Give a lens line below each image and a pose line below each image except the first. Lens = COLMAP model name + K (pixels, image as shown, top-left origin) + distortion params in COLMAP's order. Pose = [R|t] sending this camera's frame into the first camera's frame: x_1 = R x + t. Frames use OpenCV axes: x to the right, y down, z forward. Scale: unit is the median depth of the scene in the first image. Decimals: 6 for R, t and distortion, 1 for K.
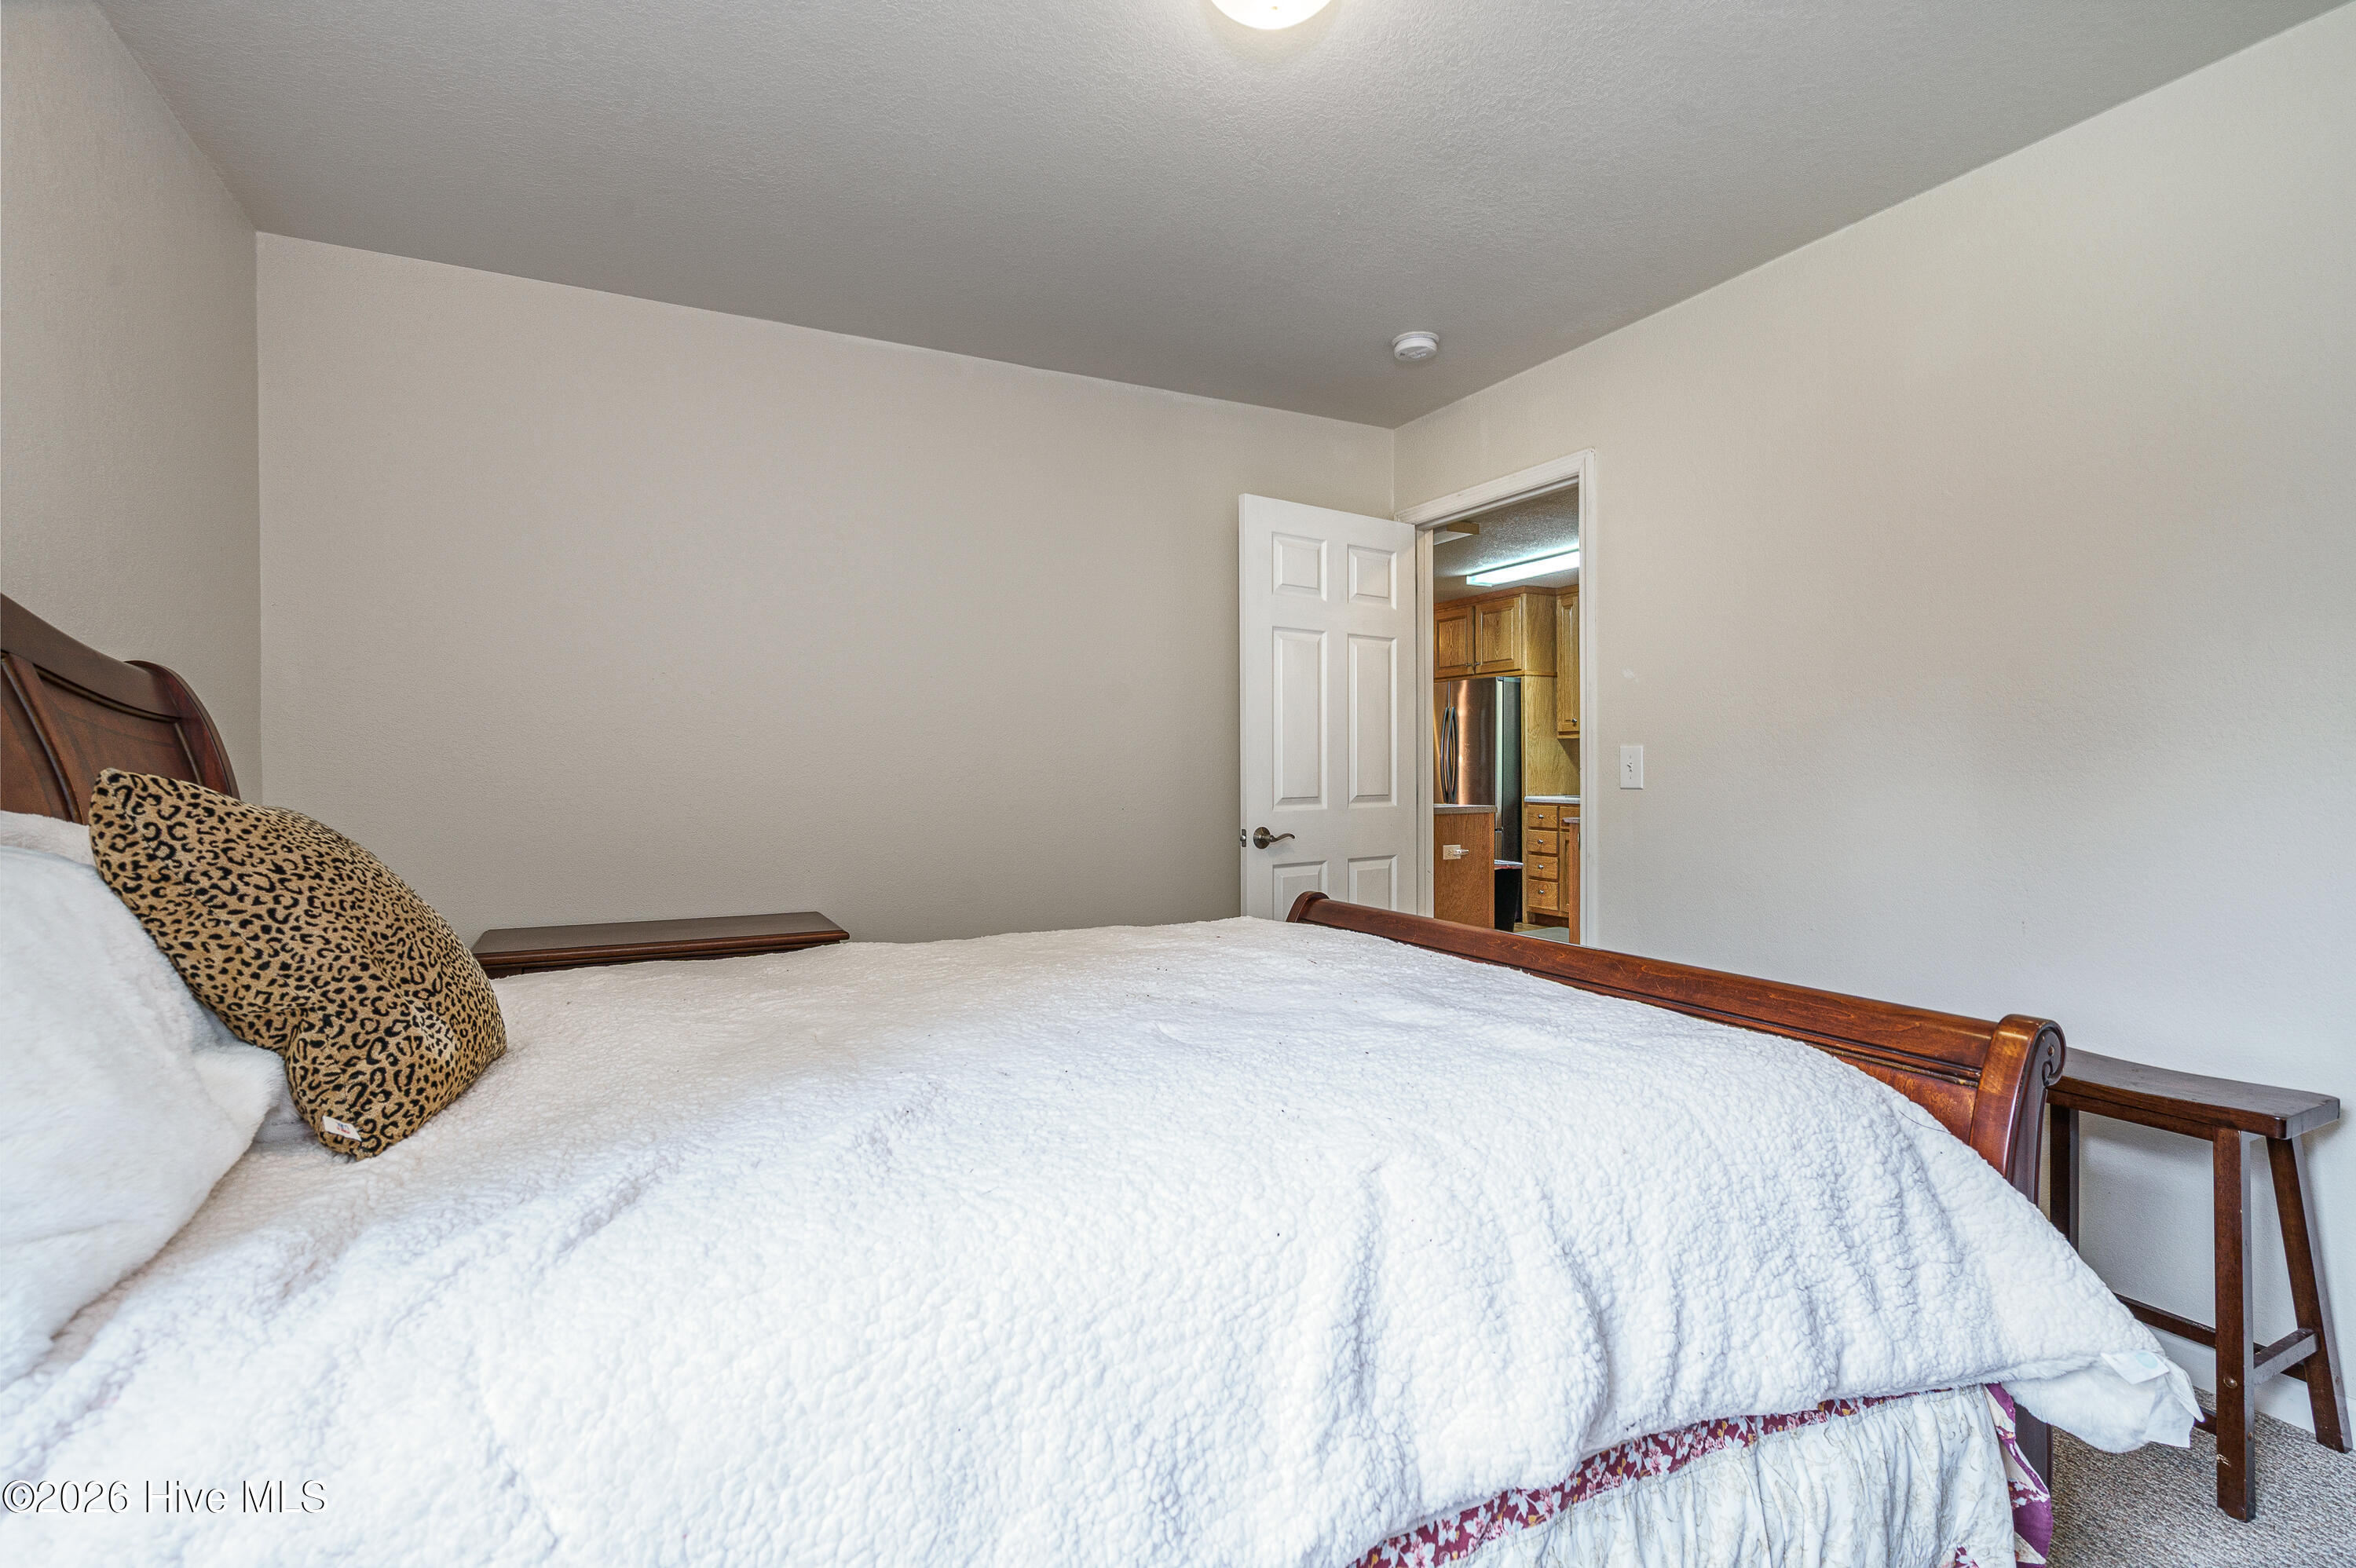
lens RADIAL K [[1076.9, 0, 1163.0], [0, 1076.9, 777.6], [0, 0, 1]] dist [-0.003307, 0.000190]
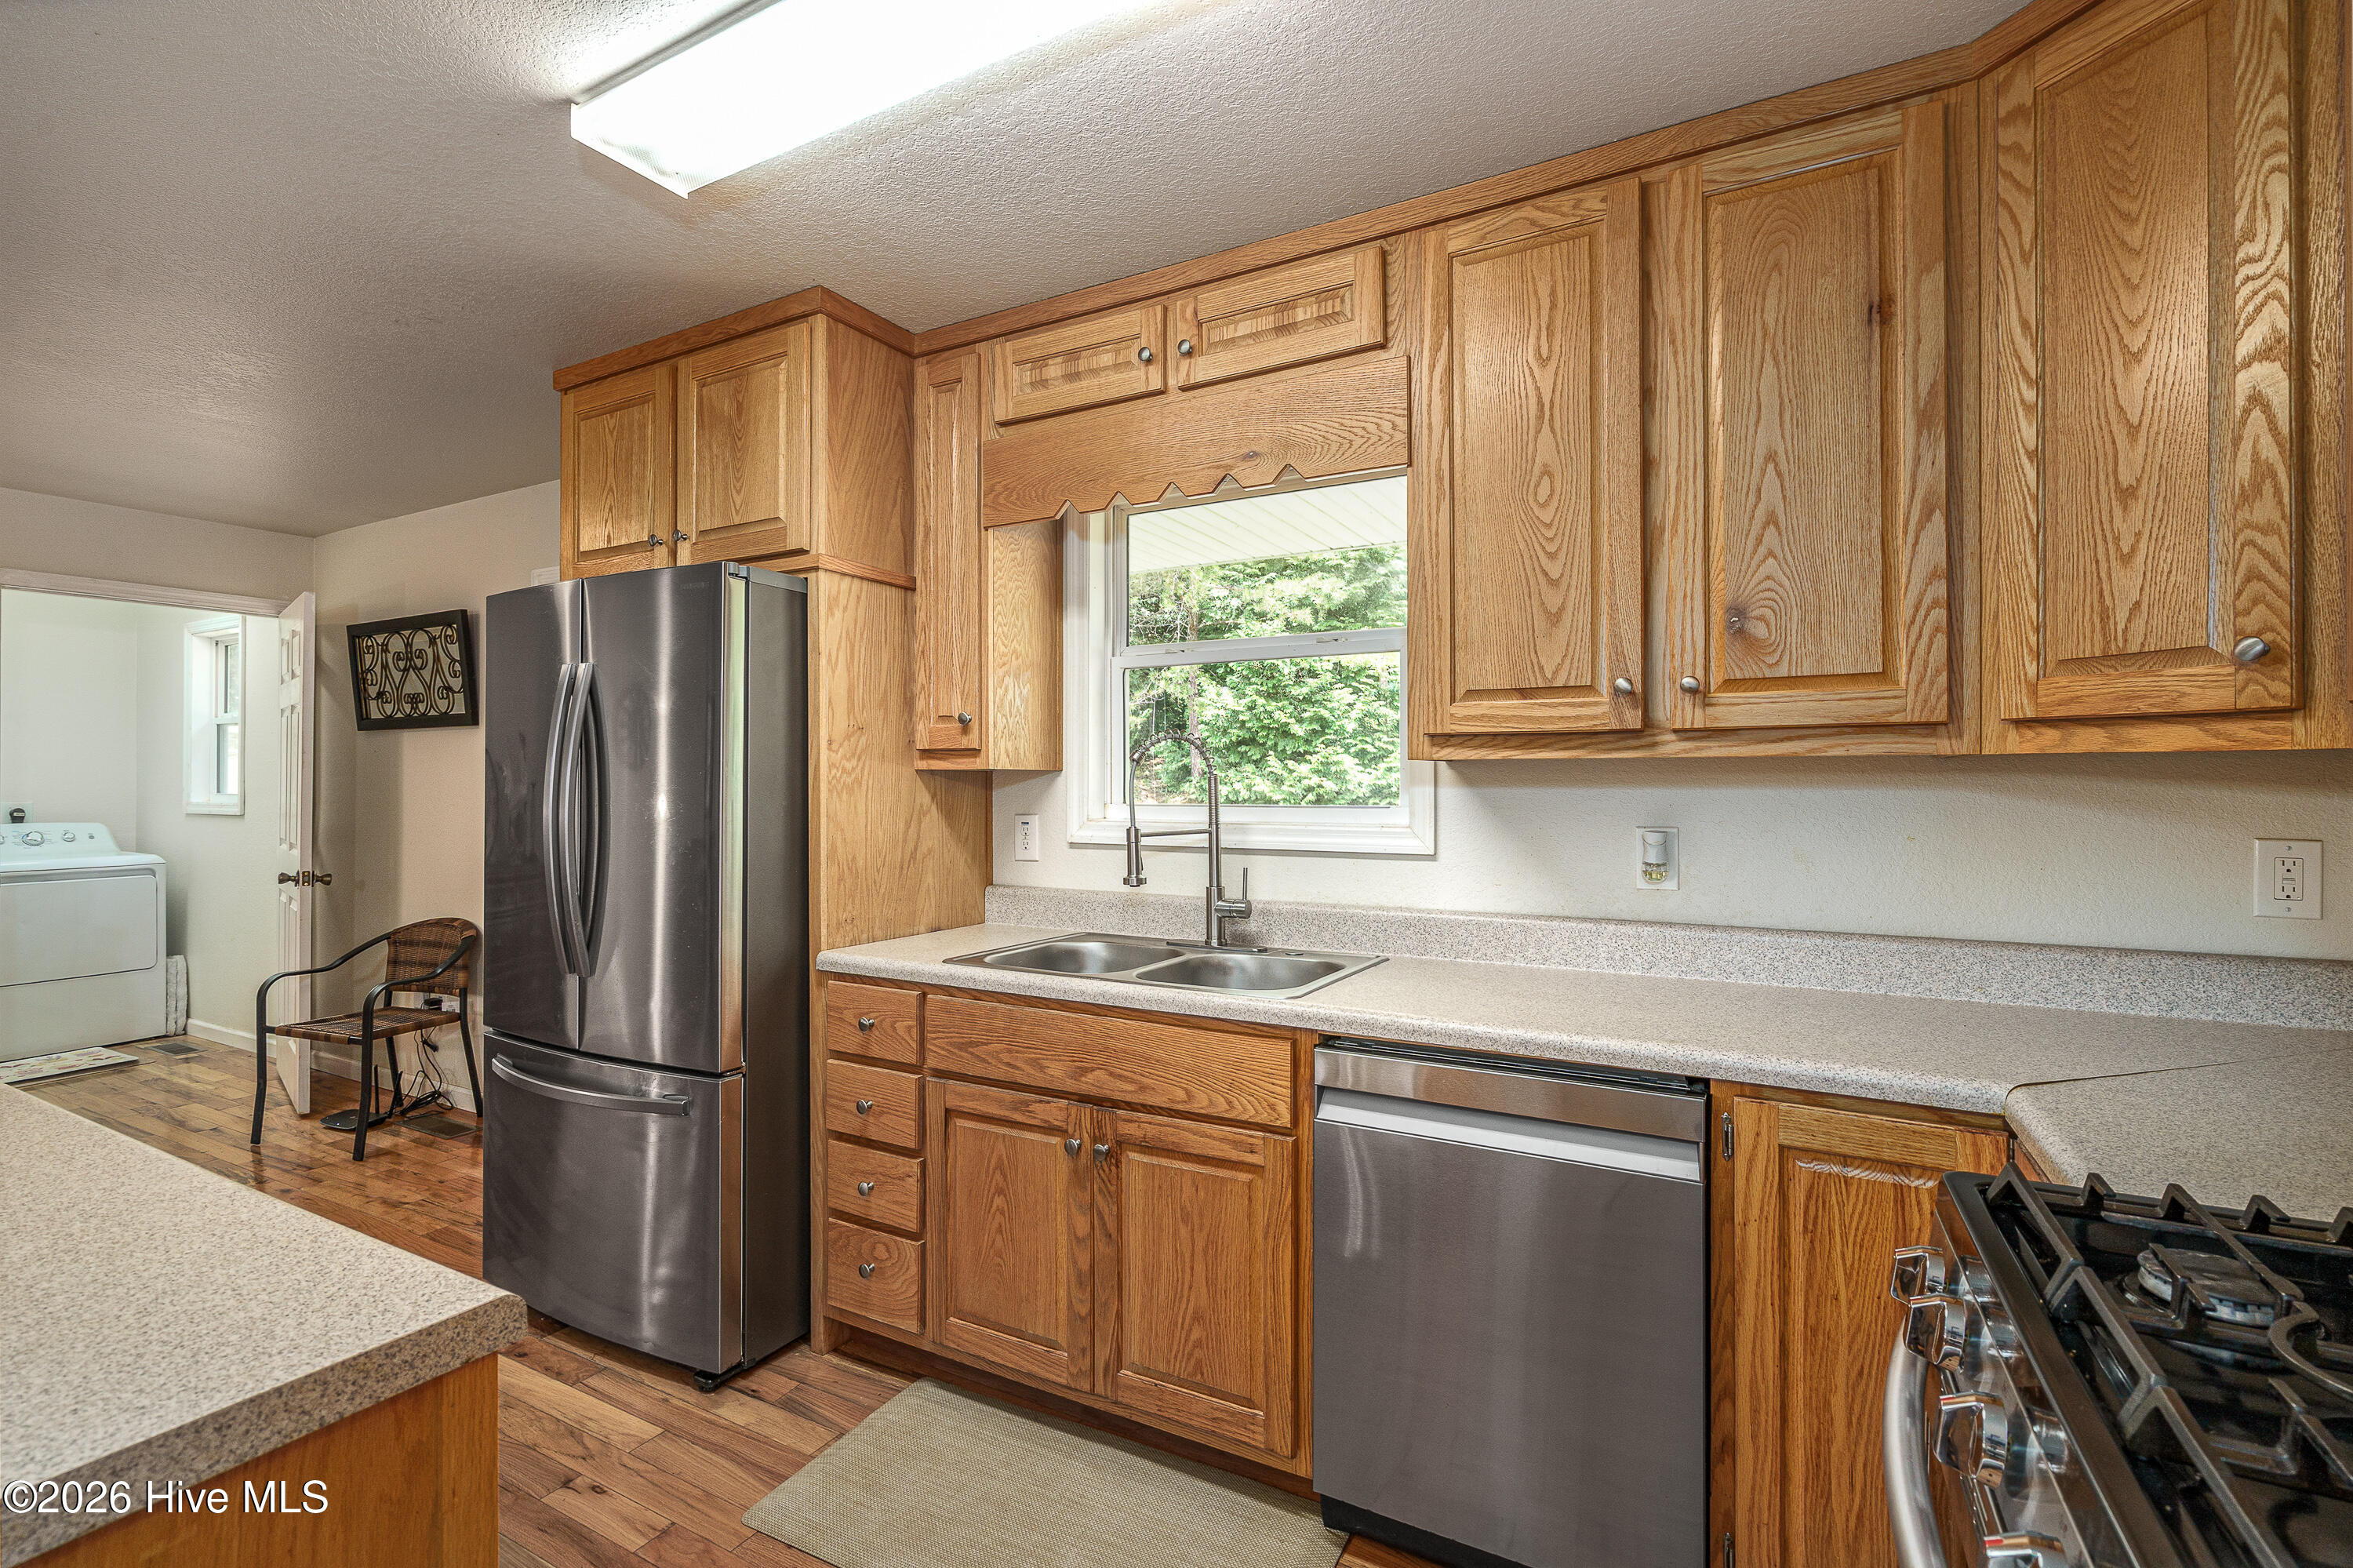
lens RADIAL K [[1075.7, 0, 1159.1], [0, 1075.7, 785.6], [0, 0, 1]] dist [-0.003307, 0.000190]
pose [[0.827276, 0.006450, 0.561759, 0.240193], [0.000425, 0.999927, -0.012108, -0.027328], [-0.561796, 0.010255, 0.827212, 0.679402]]
